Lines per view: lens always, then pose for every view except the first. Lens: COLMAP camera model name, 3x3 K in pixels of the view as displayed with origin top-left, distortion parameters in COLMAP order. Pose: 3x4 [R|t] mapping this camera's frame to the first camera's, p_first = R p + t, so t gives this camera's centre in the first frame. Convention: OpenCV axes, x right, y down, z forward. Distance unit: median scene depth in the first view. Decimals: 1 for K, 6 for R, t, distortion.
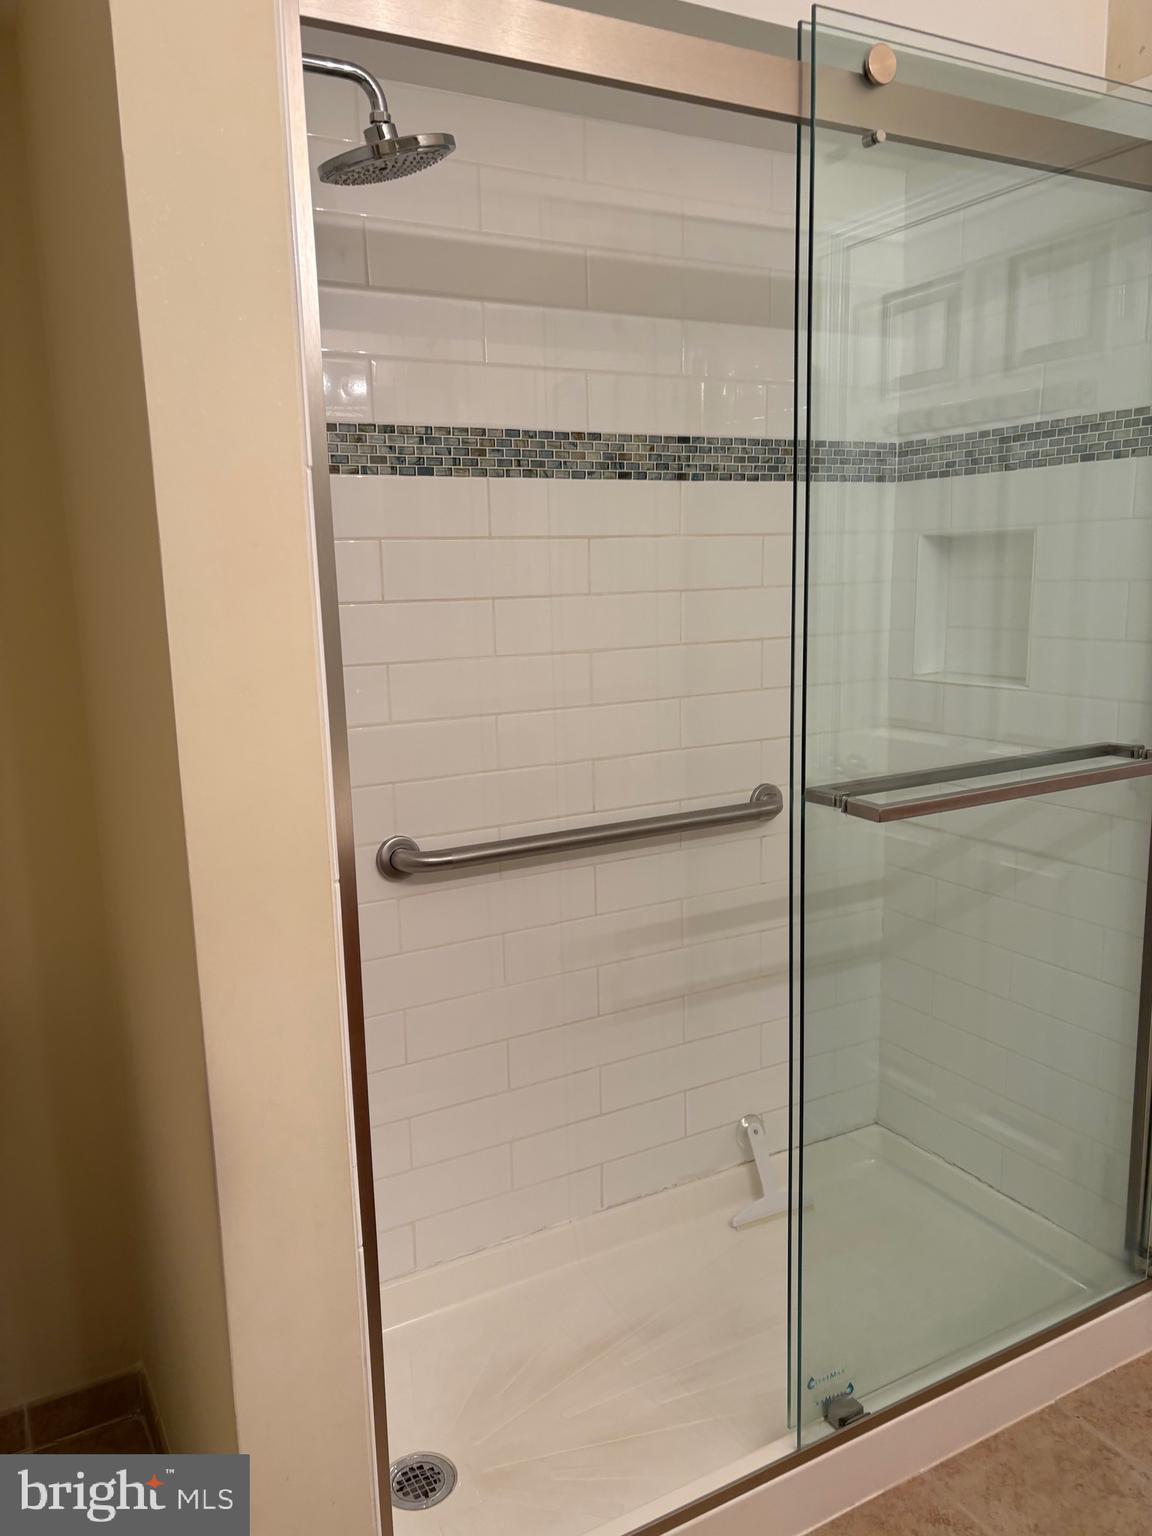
lens RADIAL K [[1159.1, 0, 574.6], [0, 1159.1, 773.0], [0, 0, 1]] dist [0.035241, -0.049037]
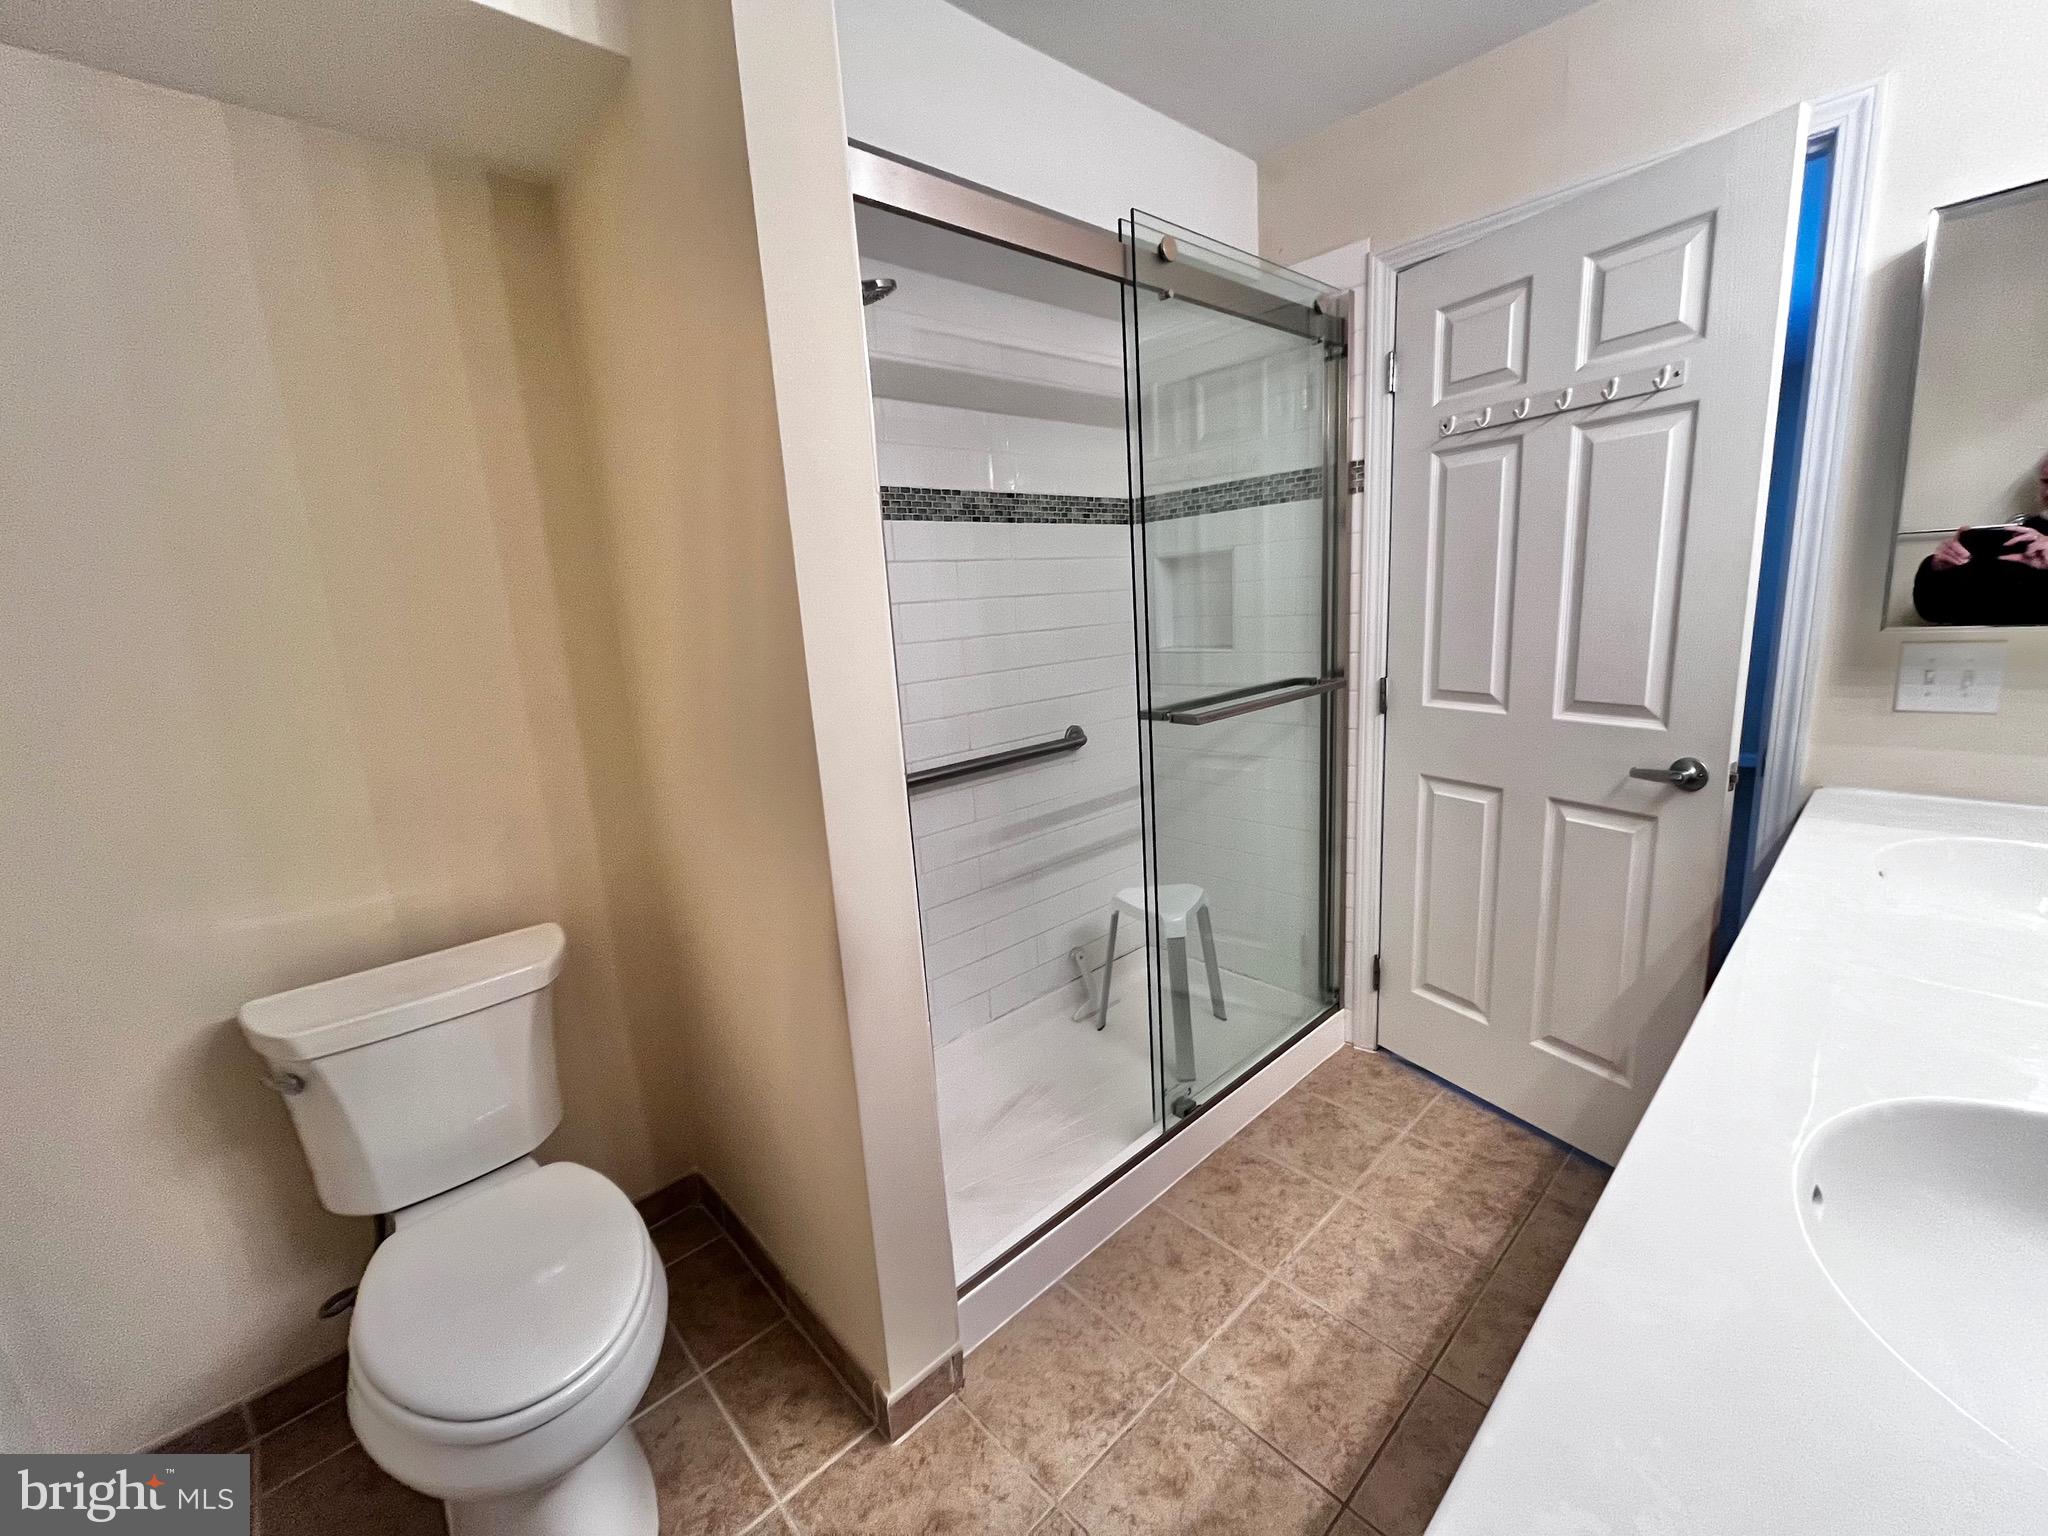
lens RADIAL K [[837.4, 0, 1012.6], [0, 837.4, 766.7], [0, 0, 1]] dist [-0.013522, -0.001955]
pose [[0.972880, -0.081591, 0.216441, -0.172798], [0.079275, 0.996664, 0.019375, 0.040485], [-0.217300, -0.001691, 0.976103, -0.044168]]
